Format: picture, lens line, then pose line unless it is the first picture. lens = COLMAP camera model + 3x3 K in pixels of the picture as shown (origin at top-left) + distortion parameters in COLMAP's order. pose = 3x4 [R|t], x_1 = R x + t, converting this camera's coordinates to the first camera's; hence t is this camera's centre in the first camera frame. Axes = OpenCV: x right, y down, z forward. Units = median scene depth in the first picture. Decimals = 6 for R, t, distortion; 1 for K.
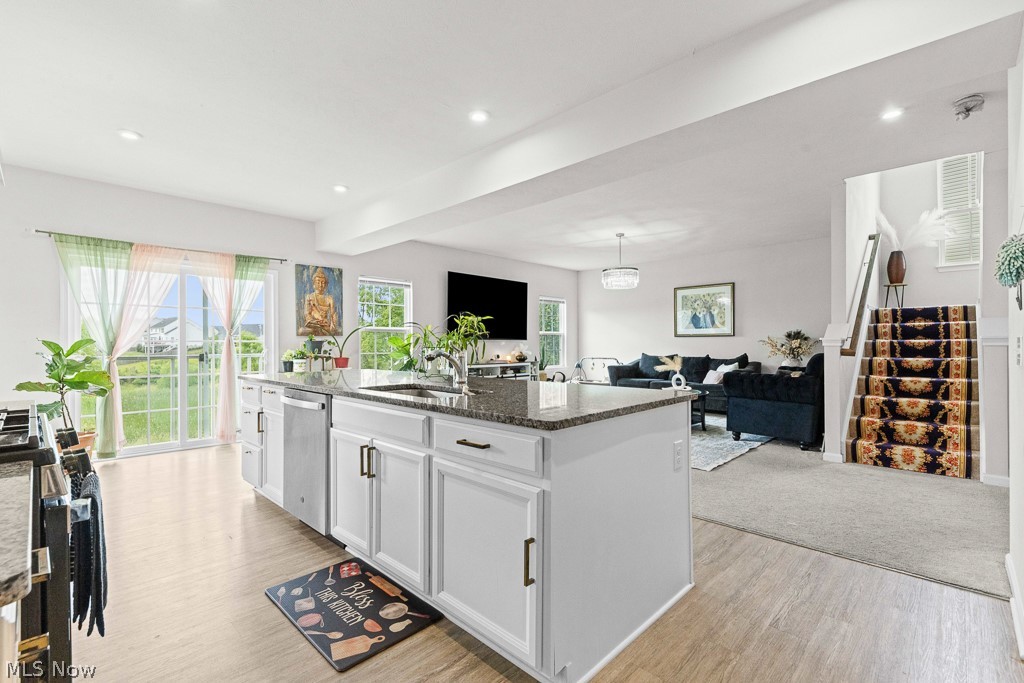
lens RADIAL K [[457.4, 0, 502.6], [0, 457.4, 341.0], [0, 0, 1]] dist [0.005871, -0.002014]
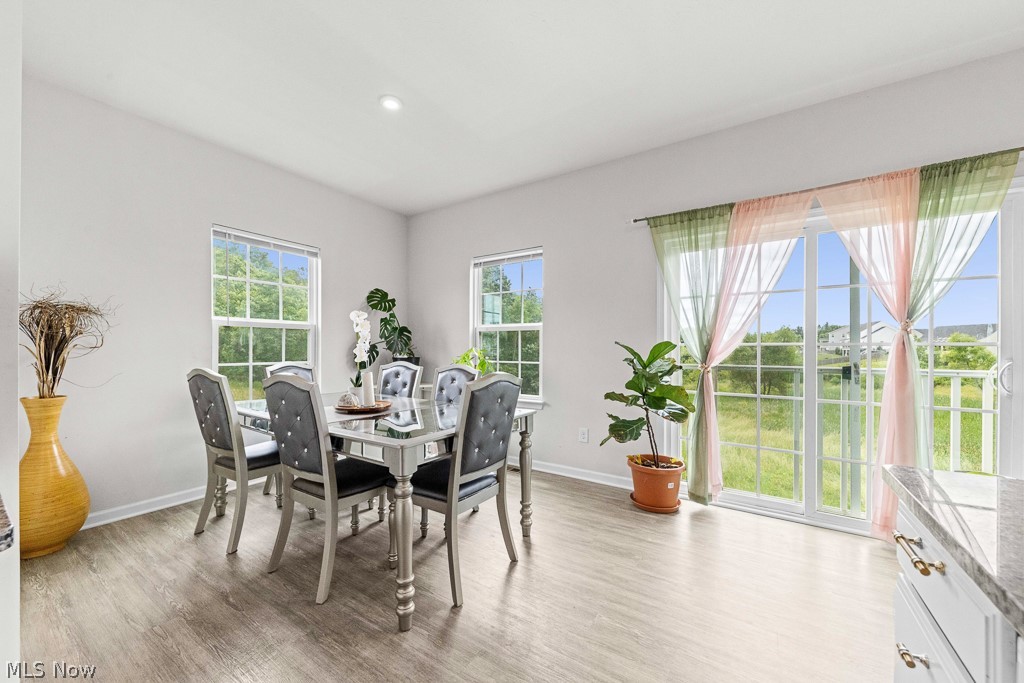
lens RADIAL K [[381.8, 0, 510.0], [0, 381.8, 350.7], [0, 0, 1]] dist [0.001217, -0.000878]
pose [[0.198054, 0.009304, -0.980147, -0.266950], [0.004845, 0.999933, 0.010471, 0.001123], [0.980179, -0.006822, 0.197996, 0.487084]]
